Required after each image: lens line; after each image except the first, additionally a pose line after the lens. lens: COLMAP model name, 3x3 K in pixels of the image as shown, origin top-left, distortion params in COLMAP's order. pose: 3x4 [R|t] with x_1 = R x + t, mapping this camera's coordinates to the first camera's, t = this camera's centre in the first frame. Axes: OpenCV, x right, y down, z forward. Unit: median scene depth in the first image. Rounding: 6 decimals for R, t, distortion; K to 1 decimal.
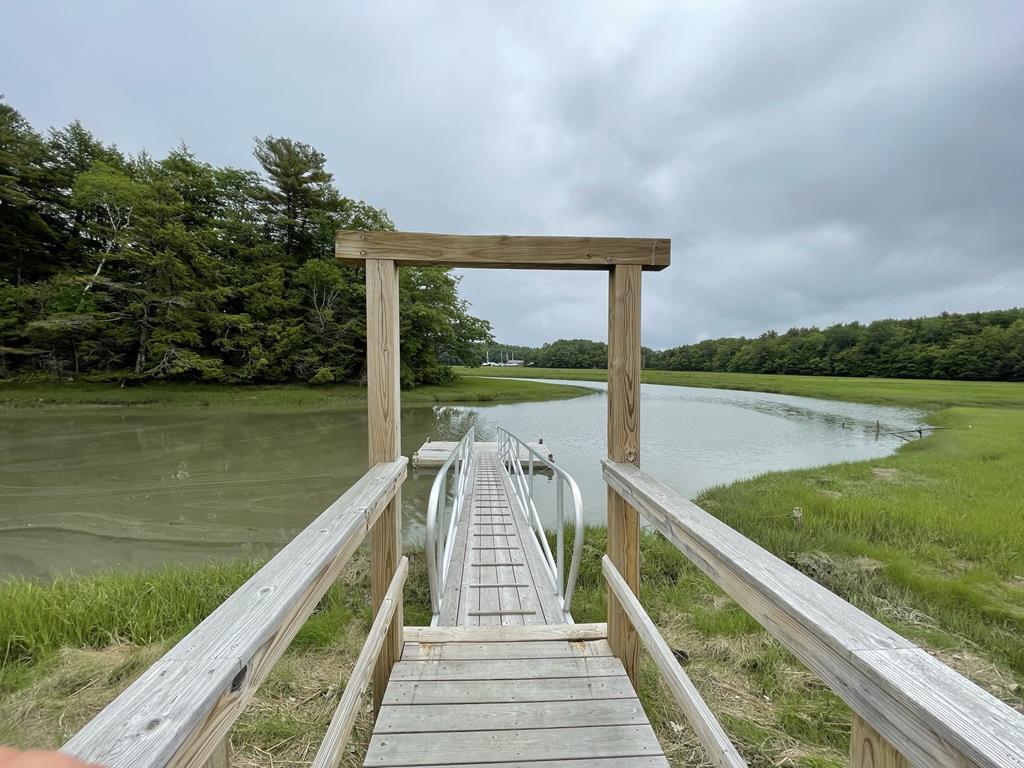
lens RADIAL K [[411.0, 0, 510.0], [0, 411.0, 387.1], [0, 0, 1]] dist [-0.001545, -0.000129]
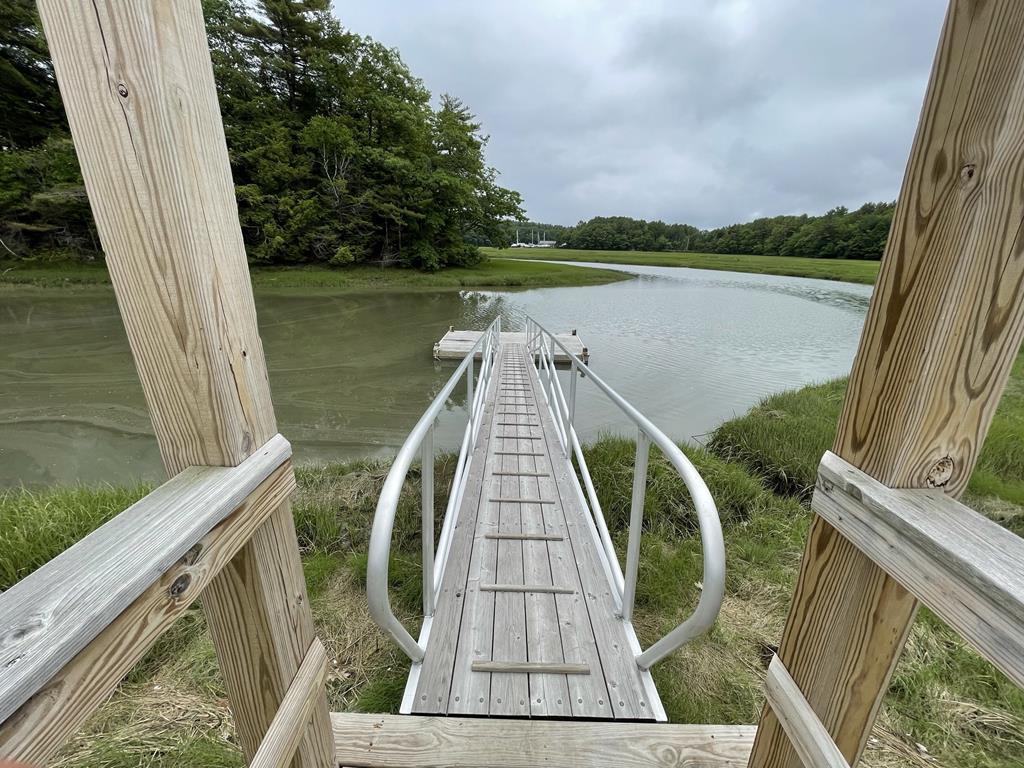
lens RADIAL K [[411.0, 0, 510.0], [0, 411.0, 387.1], [0, 0, 1]] dist [-0.001545, -0.000129]
pose [[0.997454, 0.027382, -0.065843, -0.001382], [-0.008380, 0.961952, 0.273088, 0.001072], [0.070815, -0.271841, 0.959733, 0.036161]]
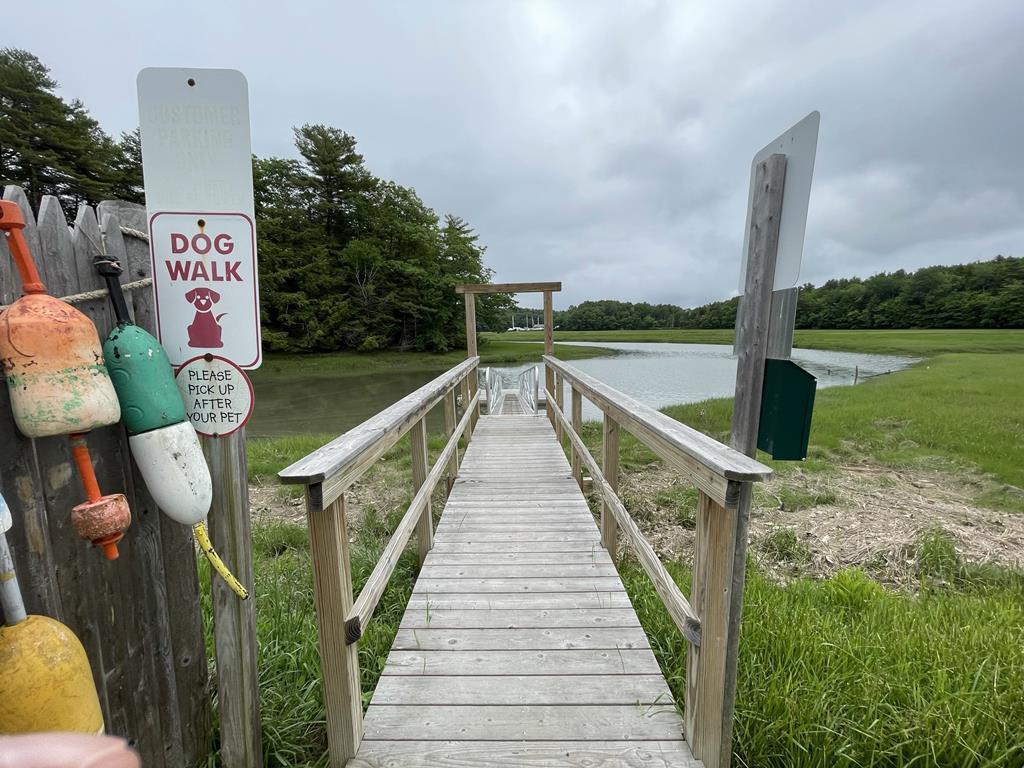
lens RADIAL K [[411.0, 0, 510.0], [0, 411.0, 387.1], [0, 0, 1]] dist [-0.001545, -0.000129]
pose [[0.997386, -0.025786, -0.067496, 0.010827], [0.031419, 0.995989, 0.083773, 0.008618], [0.065065, -0.085674, 0.994196, -0.118349]]
